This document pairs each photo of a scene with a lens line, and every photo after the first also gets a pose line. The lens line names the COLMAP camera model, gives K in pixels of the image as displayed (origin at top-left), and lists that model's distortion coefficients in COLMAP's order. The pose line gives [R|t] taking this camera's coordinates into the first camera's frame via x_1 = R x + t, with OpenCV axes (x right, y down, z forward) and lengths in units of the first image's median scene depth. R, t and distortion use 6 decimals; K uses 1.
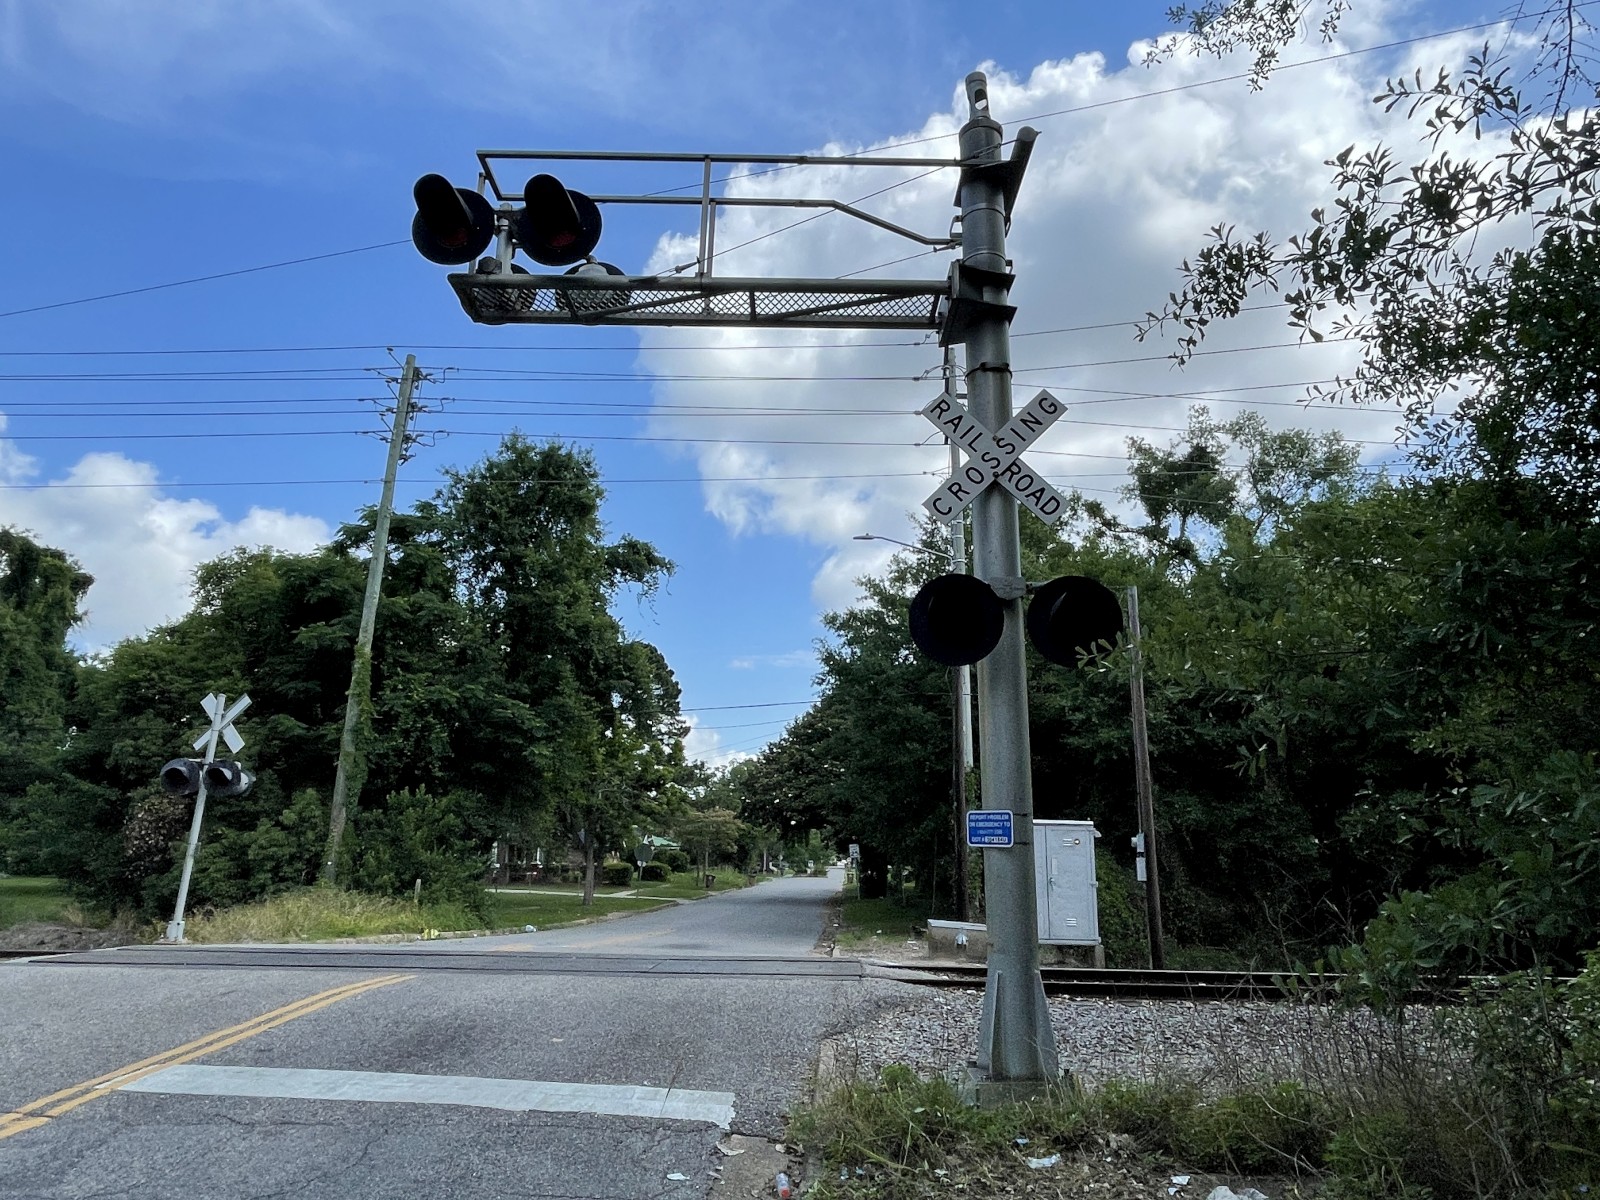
lens RADIAL K [[1010.4, 0, 808.9], [0, 1010.4, 596.1], [0, 0, 1]] dist [0.005264, -0.002242]
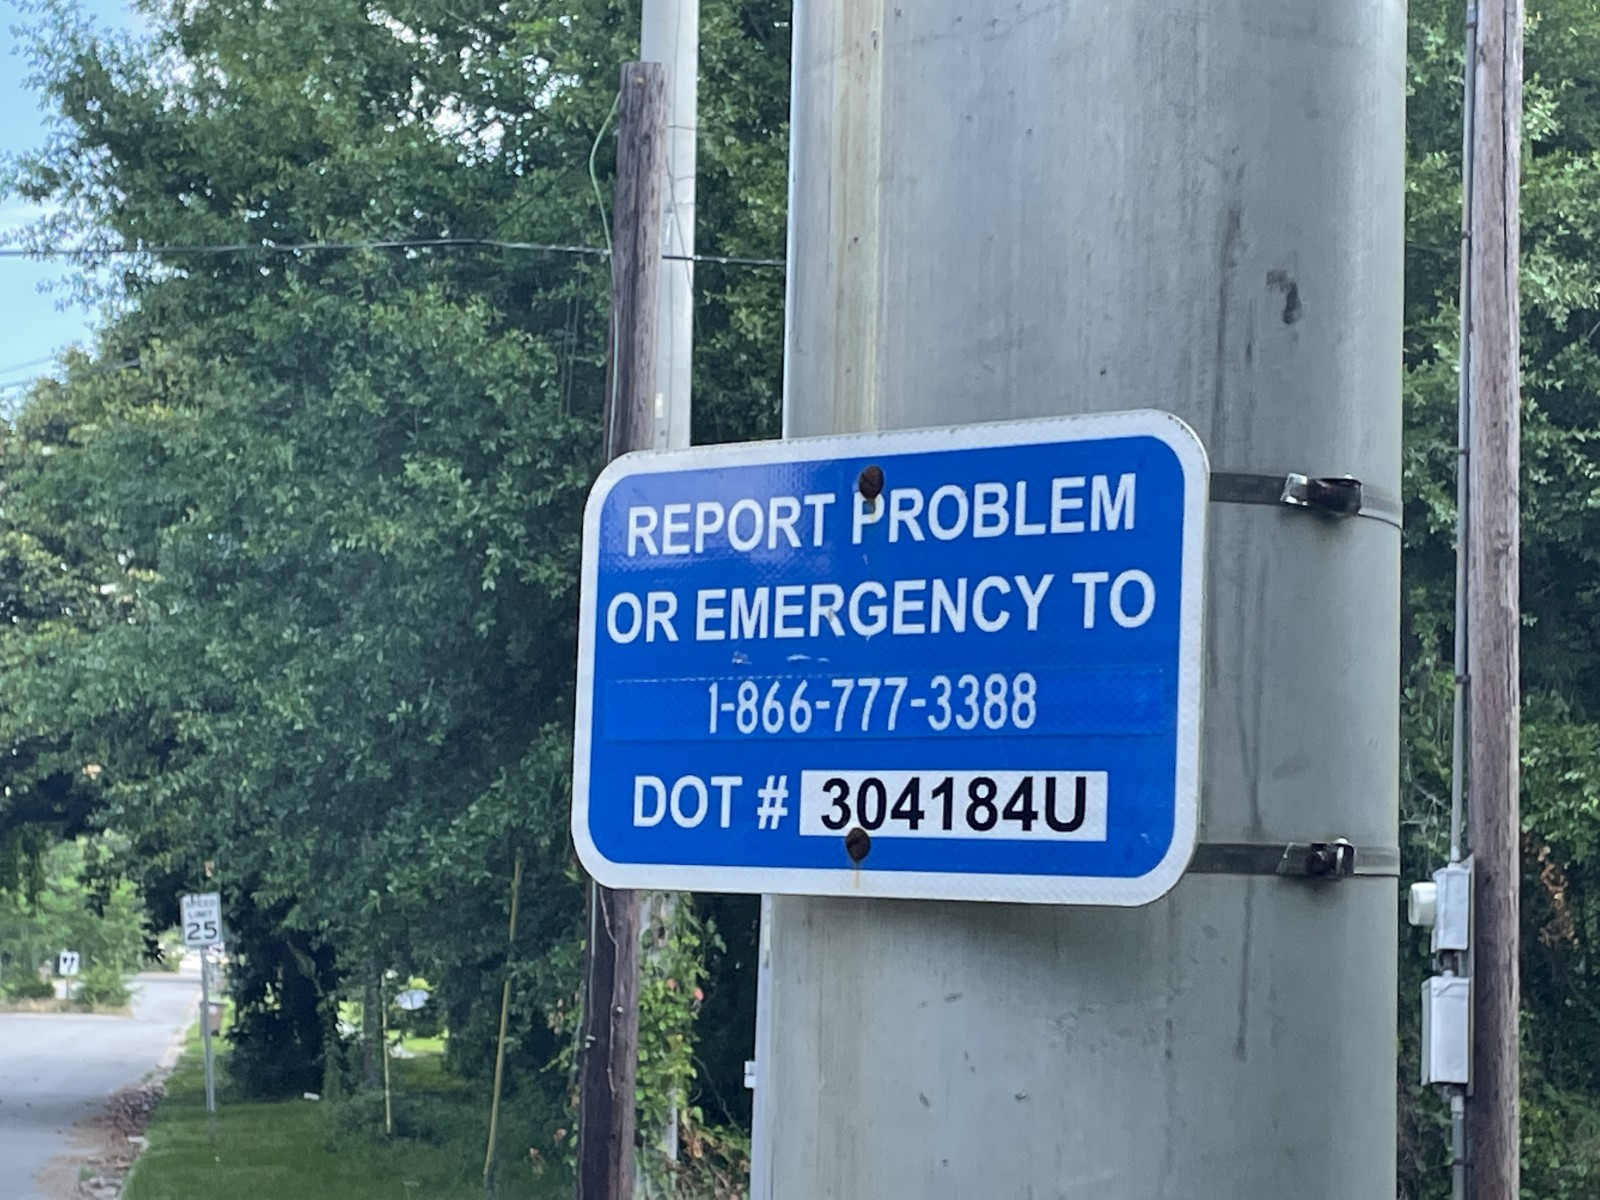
lens RADIAL K [[3797.0, 0, 797.0], [0, 3797.0, 602.8], [0, 0, 1]] dist [0.042522, 0.000000]
pose [[0.981928, 0.033576, 0.186252, 0.043412], [-0.063333, 0.985692, 0.156203, 0.065189], [-0.178343, -0.165176, 0.970005, 0.261167]]
